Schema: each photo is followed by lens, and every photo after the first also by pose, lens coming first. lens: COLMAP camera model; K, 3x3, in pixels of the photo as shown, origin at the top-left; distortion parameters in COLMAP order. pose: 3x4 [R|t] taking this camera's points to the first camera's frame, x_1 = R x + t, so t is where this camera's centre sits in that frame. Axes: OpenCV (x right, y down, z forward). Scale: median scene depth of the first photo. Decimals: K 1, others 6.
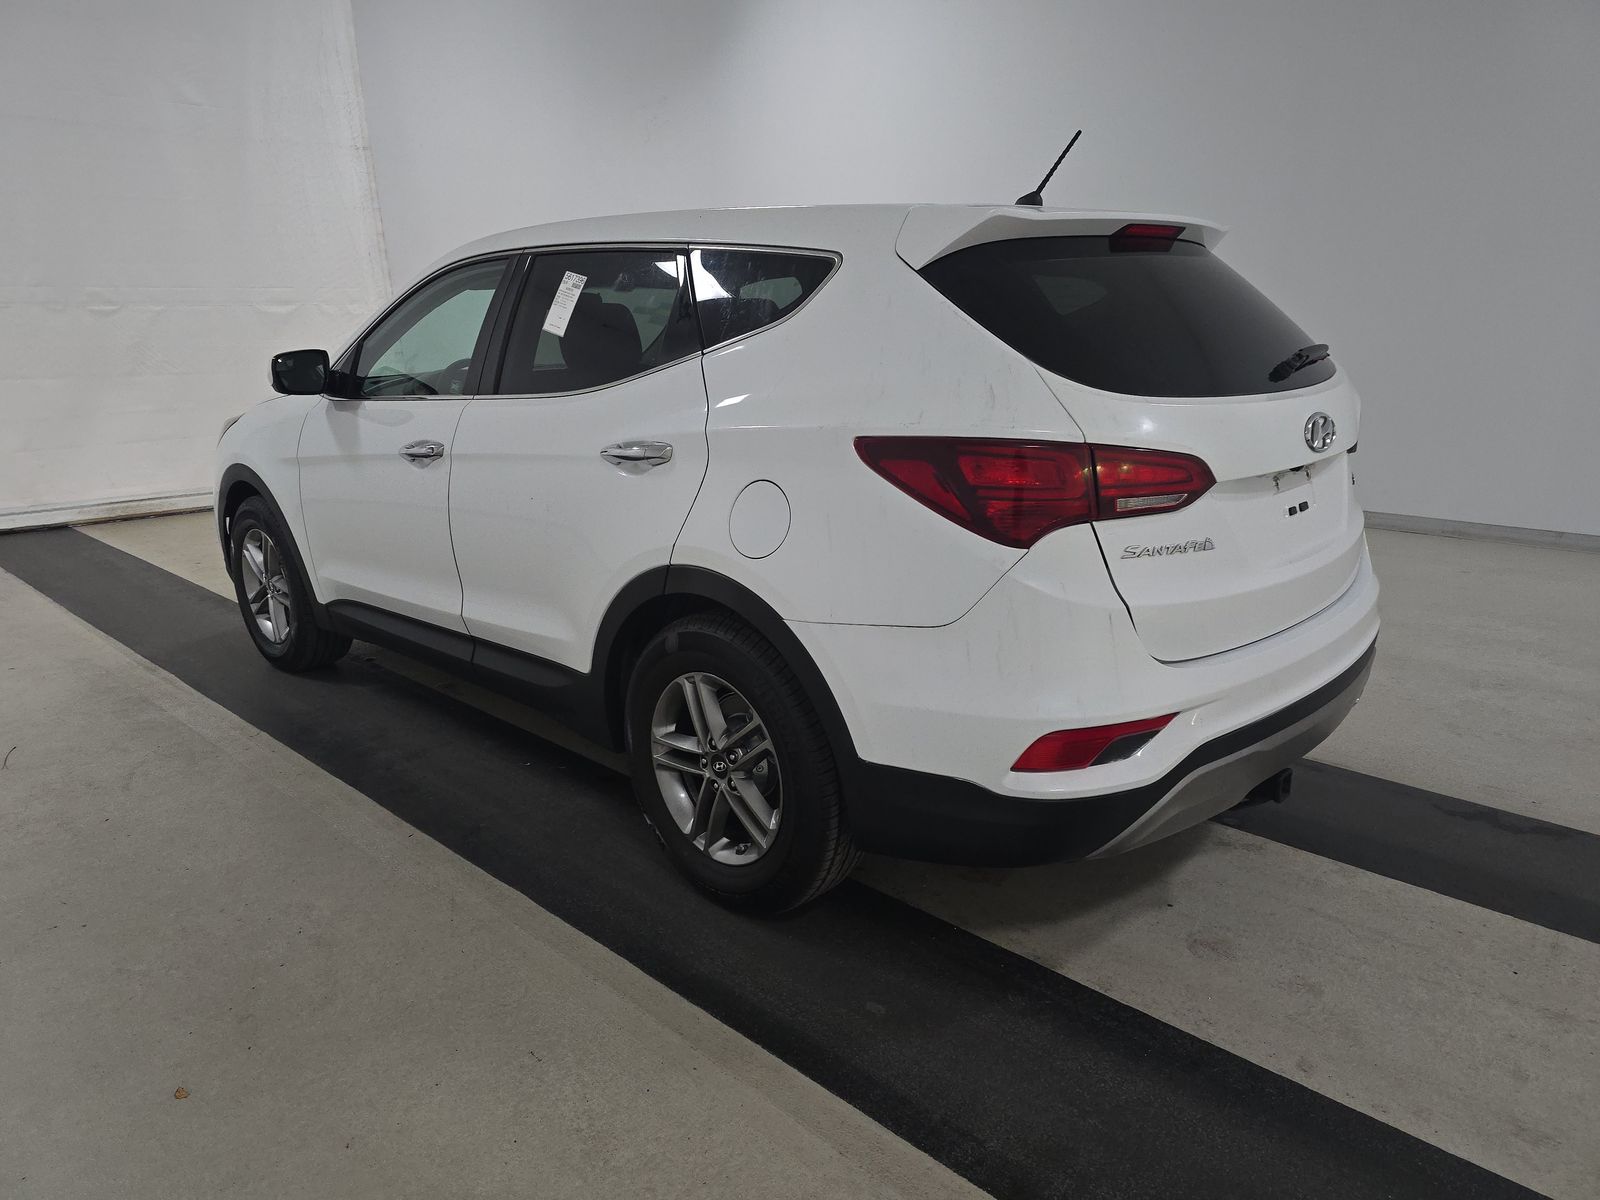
lens RADIAL K [[1109.3, 0, 806.1], [0, 1109.3, 601.2], [0, 0, 1]] dist [0.050754, -0.050638]
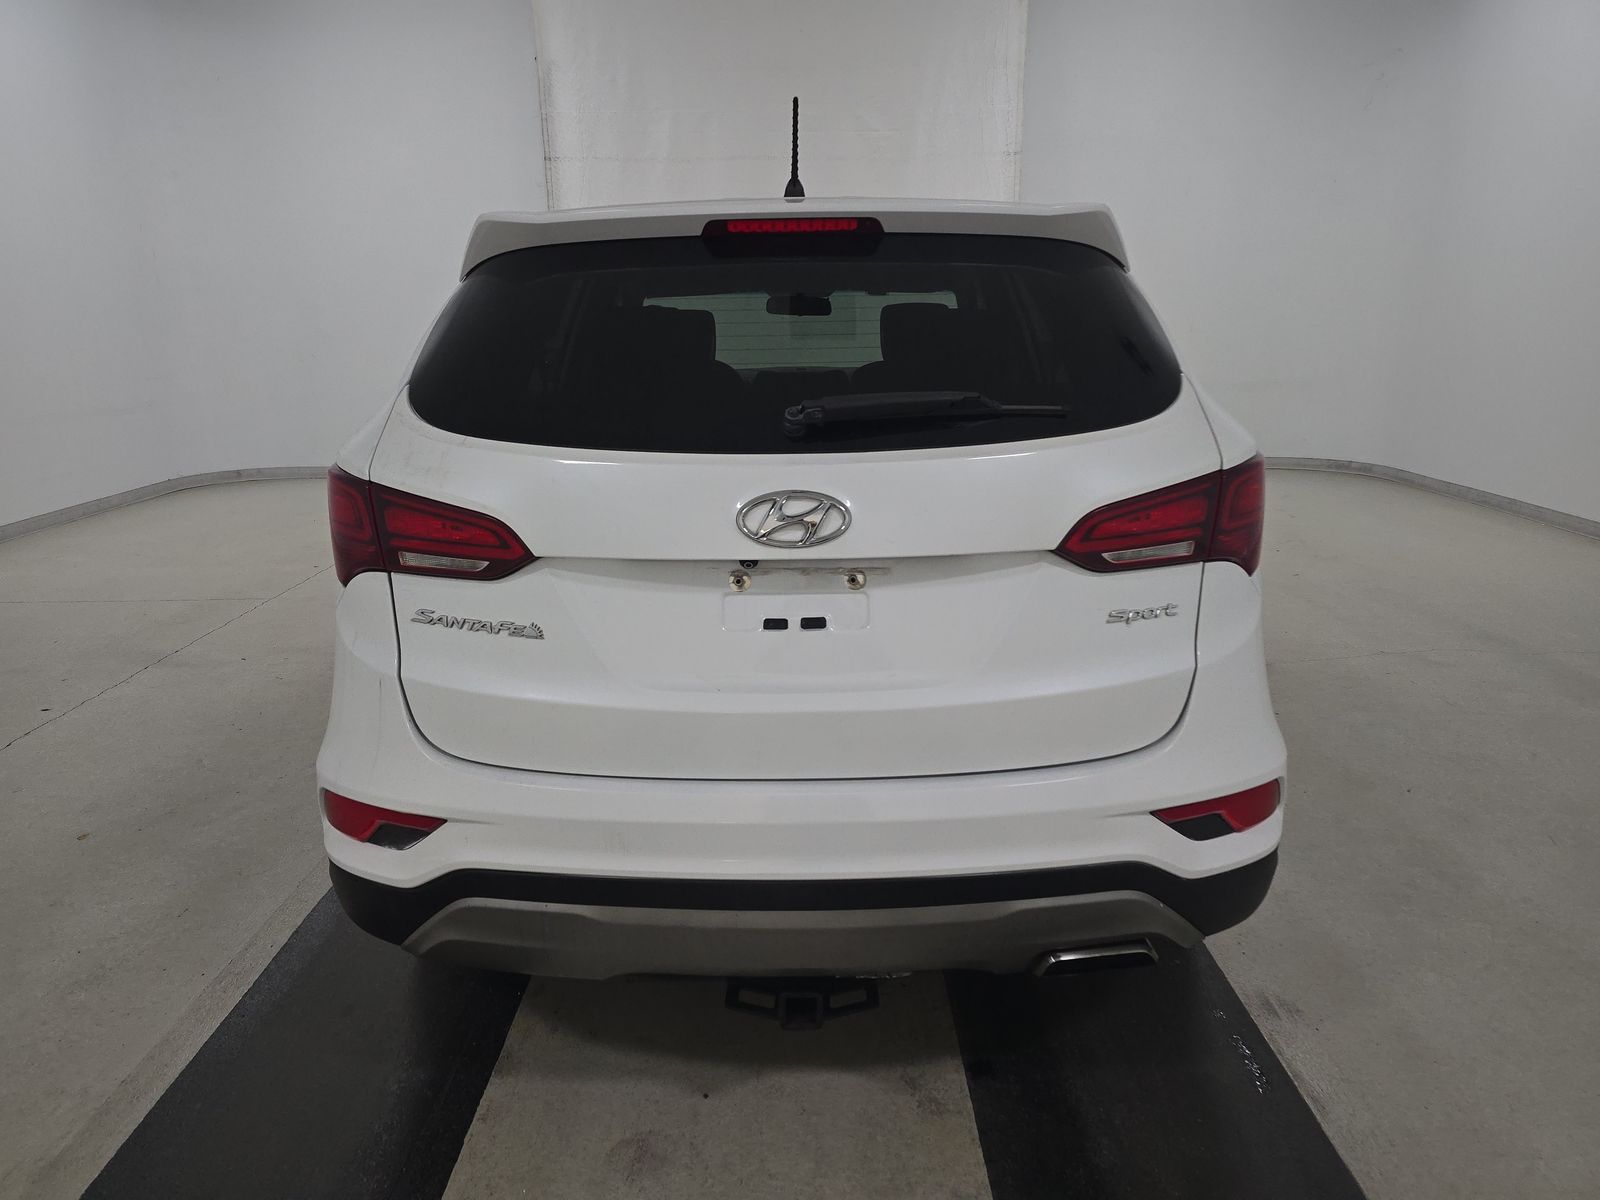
lens RADIAL K [[1109.3, 0, 806.1], [0, 1109.3, 601.2], [0, 0, 1]] dist [0.050754, -0.050638]
pose [[0.671442, 0.193943, -0.715228, 0.938696], [-0.188286, 0.978121, 0.088470, -0.159201], [0.716738, 0.075265, 0.693269, 0.528877]]
